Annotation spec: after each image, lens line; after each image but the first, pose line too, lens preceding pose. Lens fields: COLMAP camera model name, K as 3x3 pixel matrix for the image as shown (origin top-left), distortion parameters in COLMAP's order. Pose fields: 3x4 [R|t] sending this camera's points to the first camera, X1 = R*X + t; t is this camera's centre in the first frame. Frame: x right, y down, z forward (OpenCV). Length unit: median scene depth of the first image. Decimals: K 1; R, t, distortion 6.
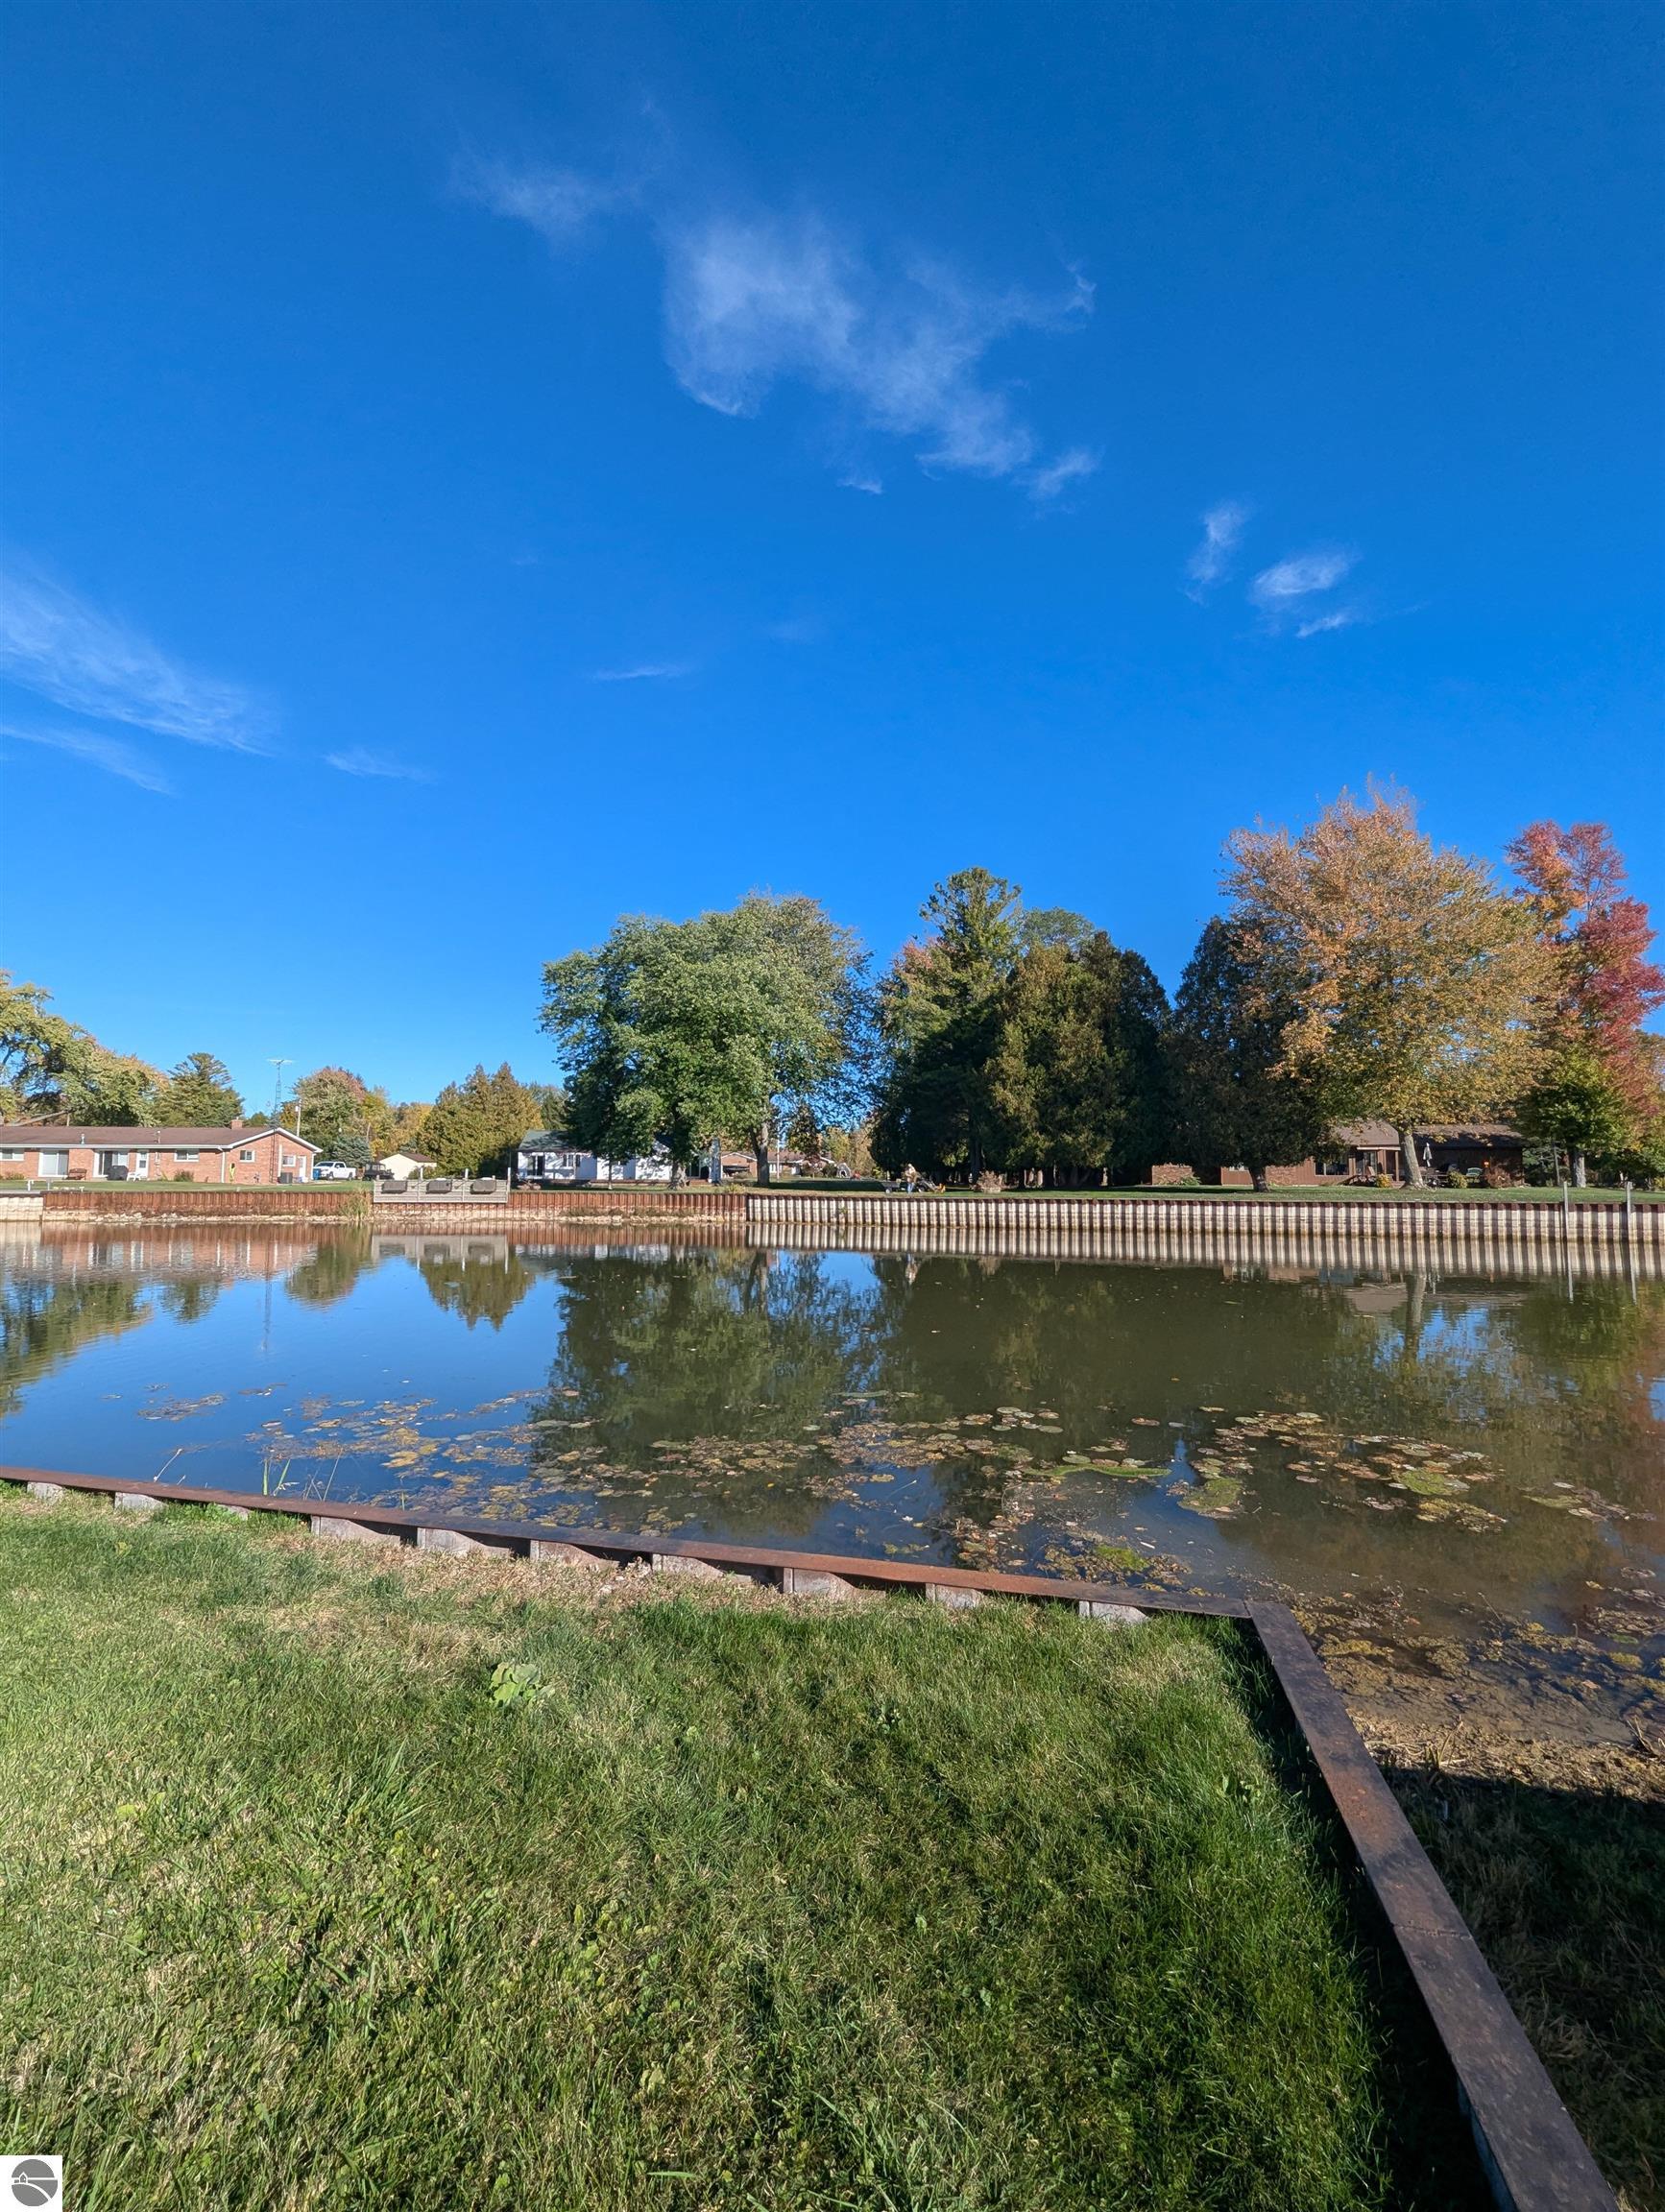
lens RADIAL K [[918.4, 0, 828.9], [0, 918.4, 1108.4], [0, 0, 1]] dist [0.001681, -0.000173]
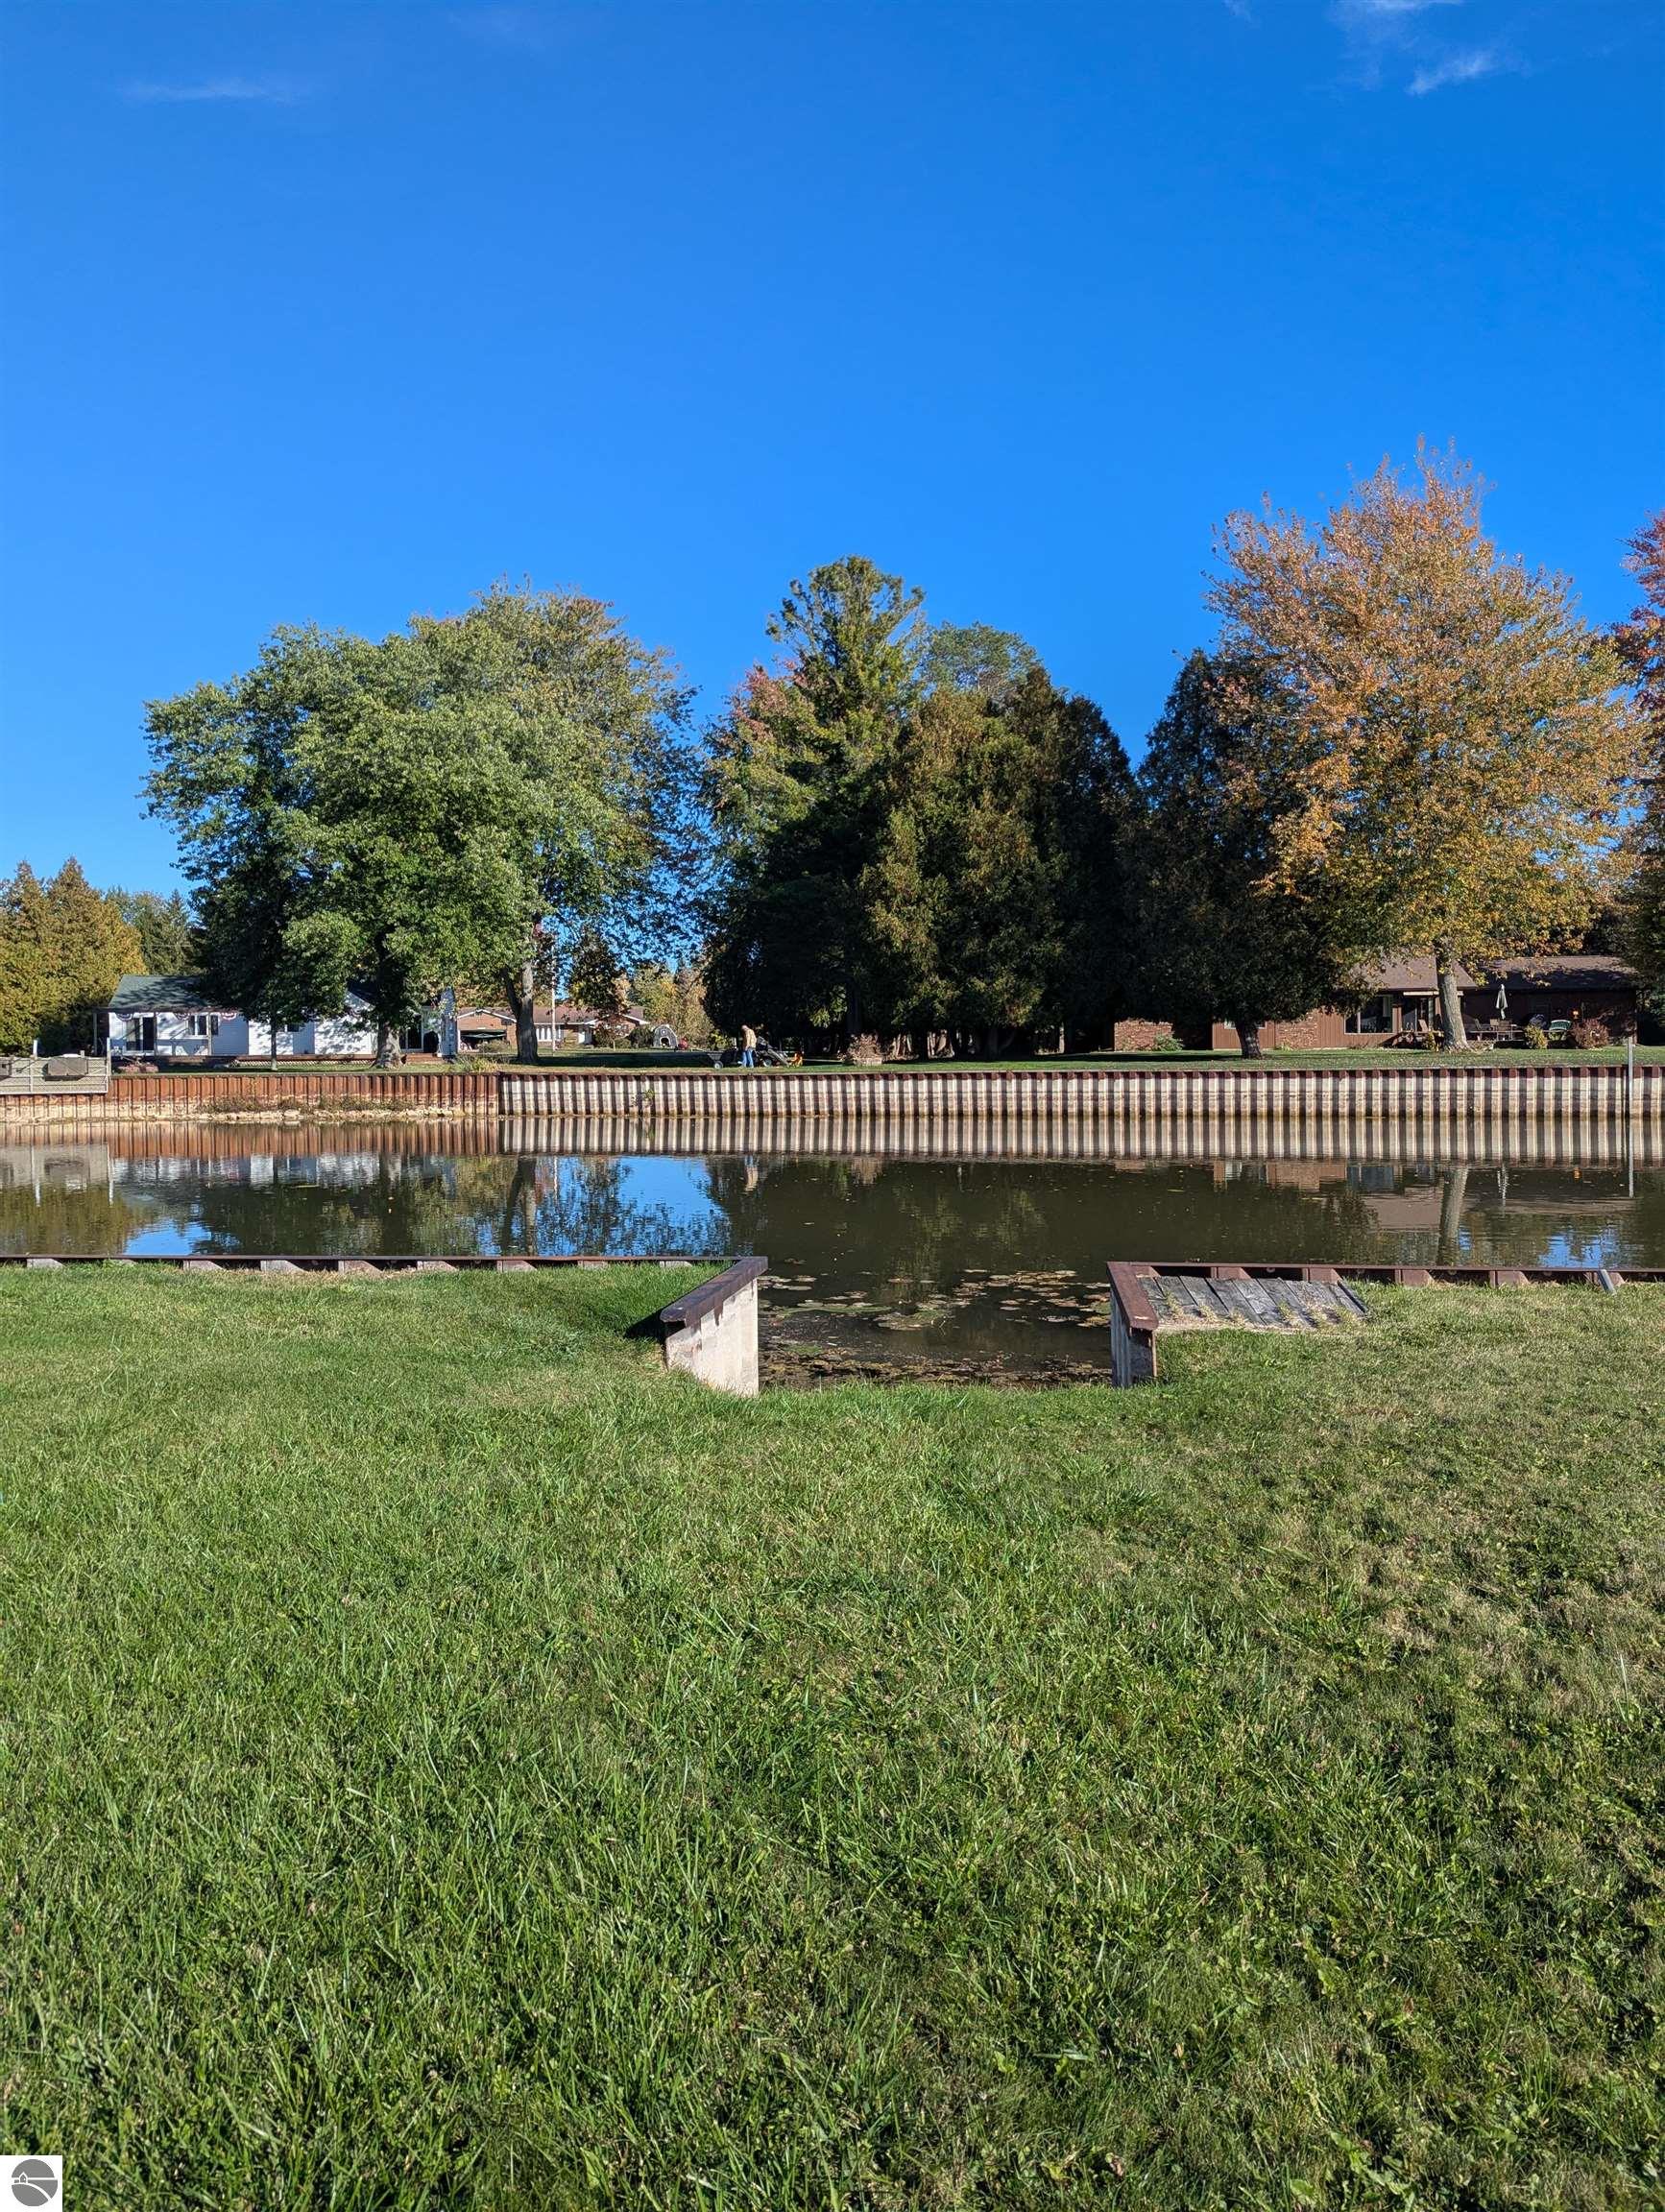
lens RADIAL K [[1535.6, 0, 835.7], [0, 1535.6, 1073.4], [0, 0, 1]] dist [0.123946, -0.182044]
pose [[0.992414, -0.015888, 0.121909, 0.014303], [0.004619, 0.995732, 0.092171, -0.007039], [-0.122853, -0.090909, 0.988252, -0.118152]]
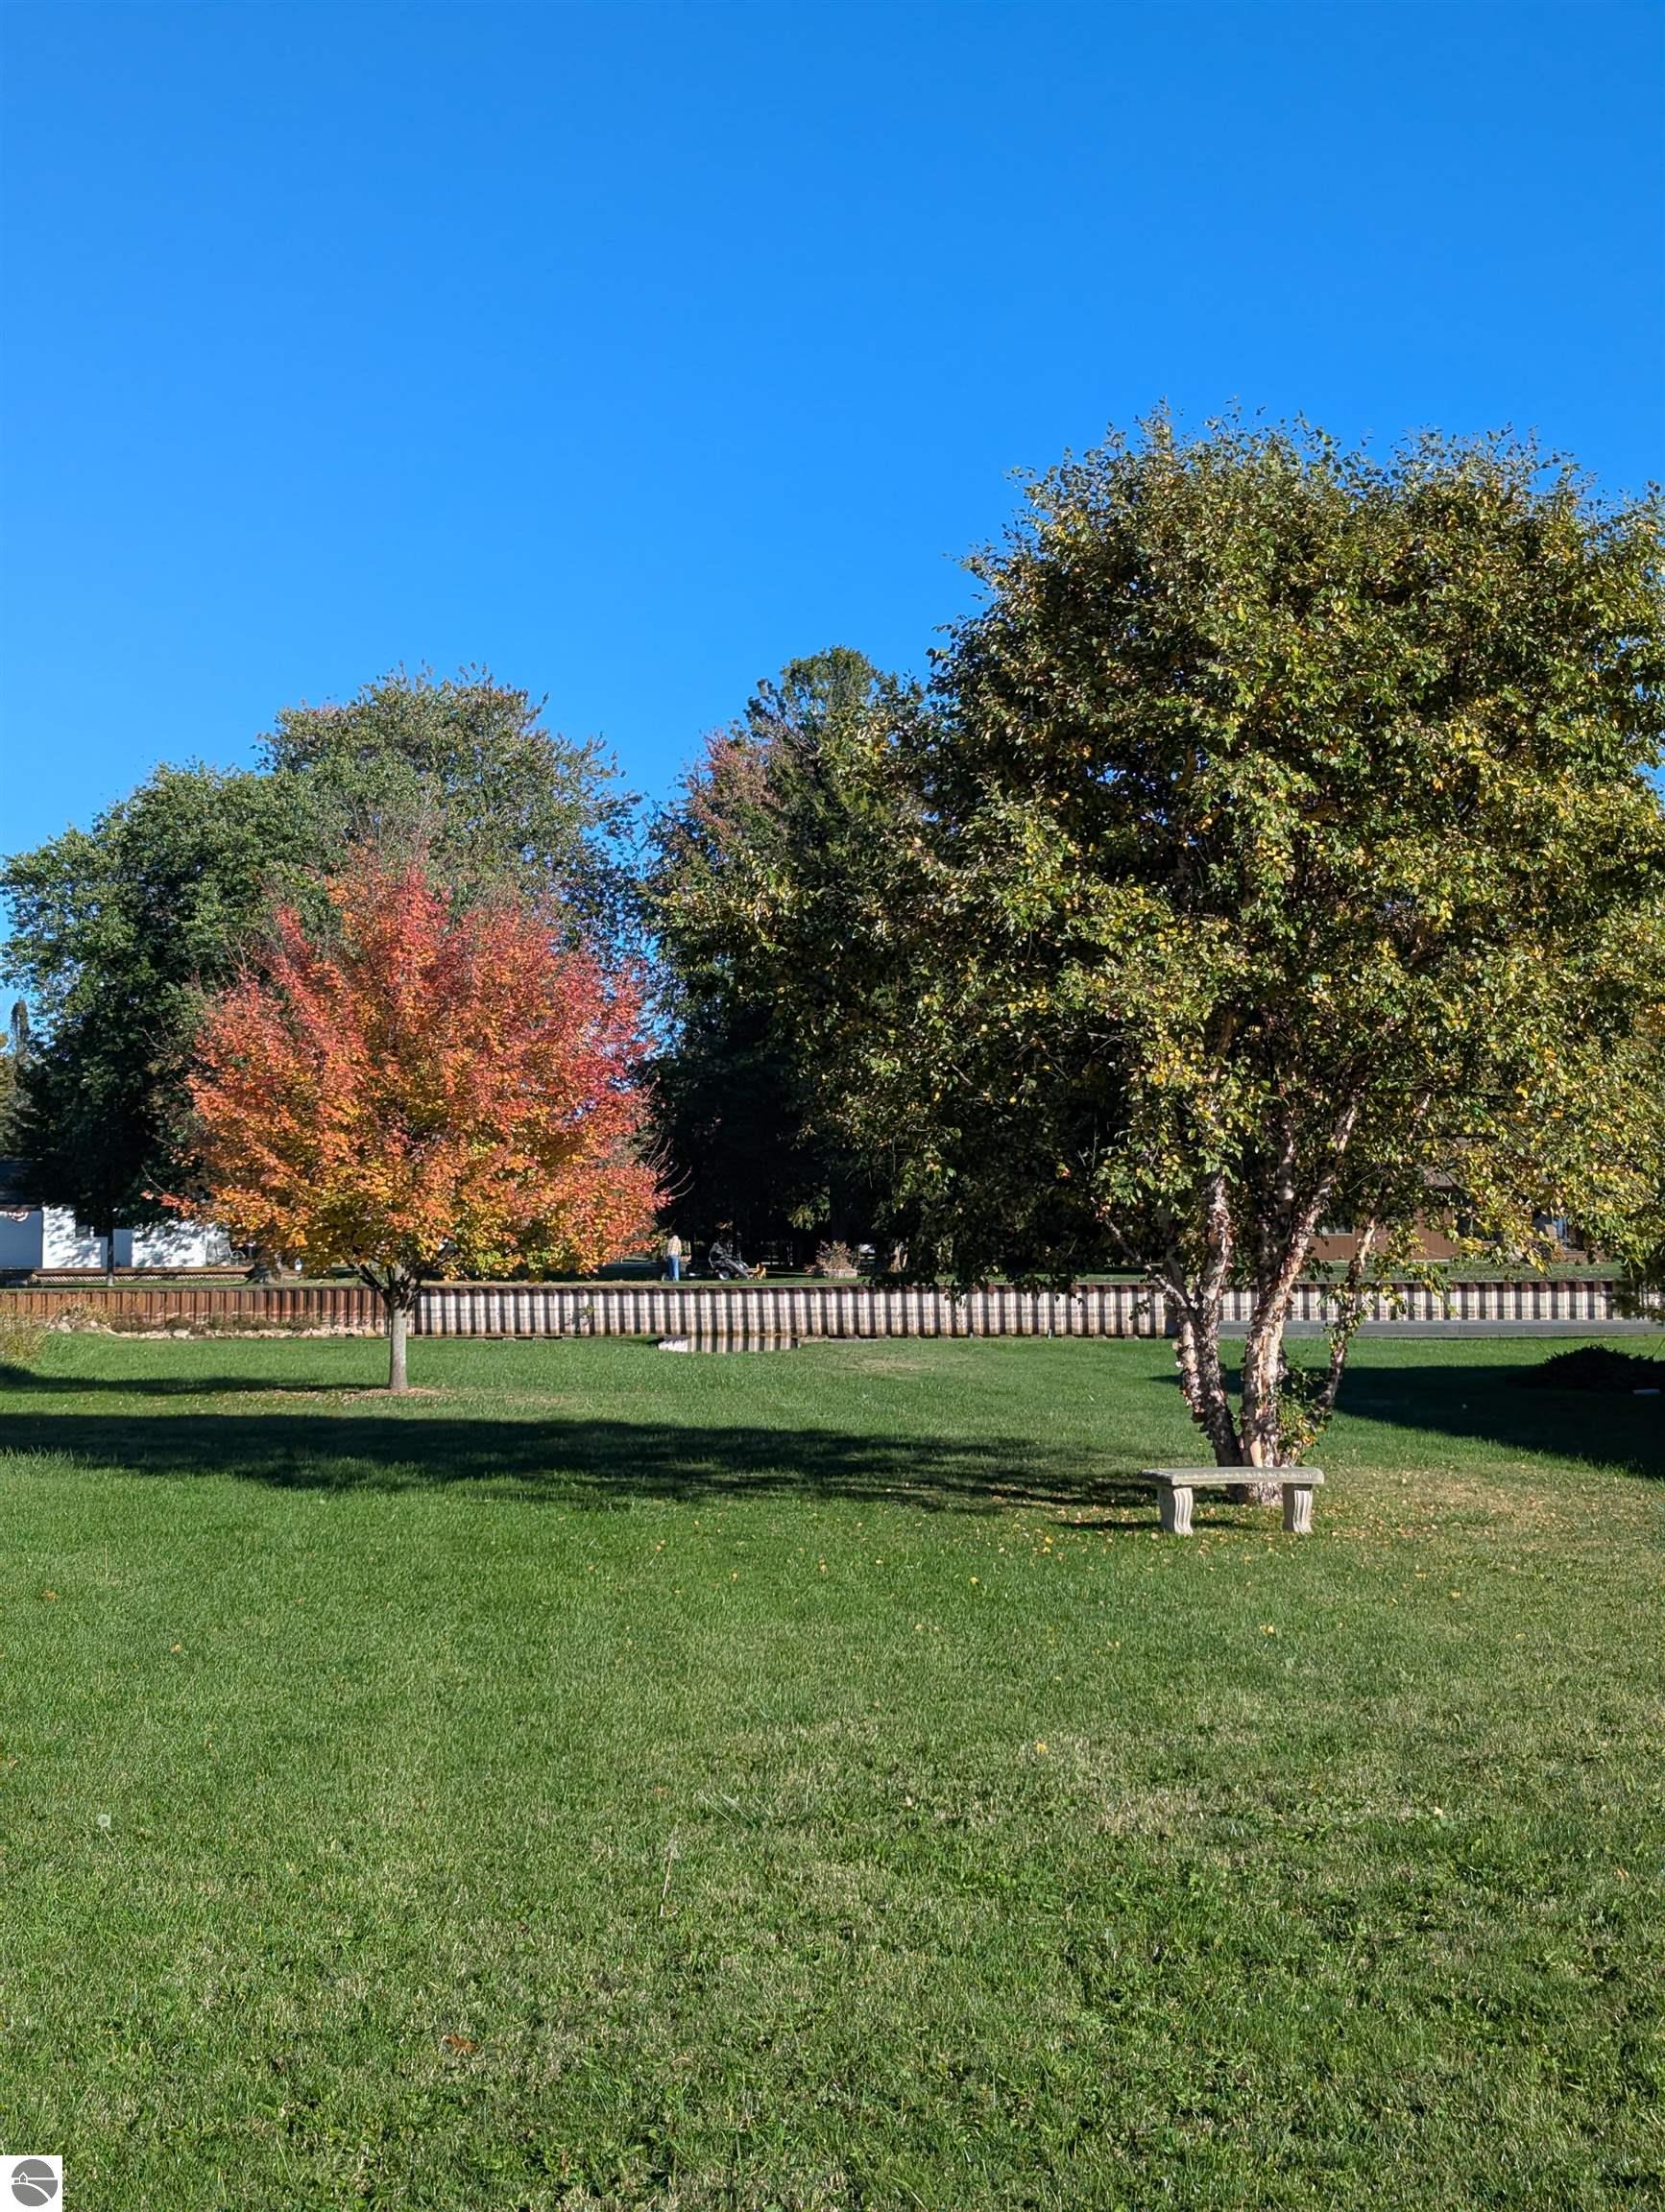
lens RADIAL K [[3055.9, 0, 832.5], [0, 3055.9, 1106.0], [0, 0, 1]] dist [0.234756, 0.012556]
pose [[0.994649, -0.007183, 0.103066, -0.027211], [0.004530, 0.999653, 0.025943, -0.066568], [-0.103217, -0.025337, 0.994336, -0.910179]]
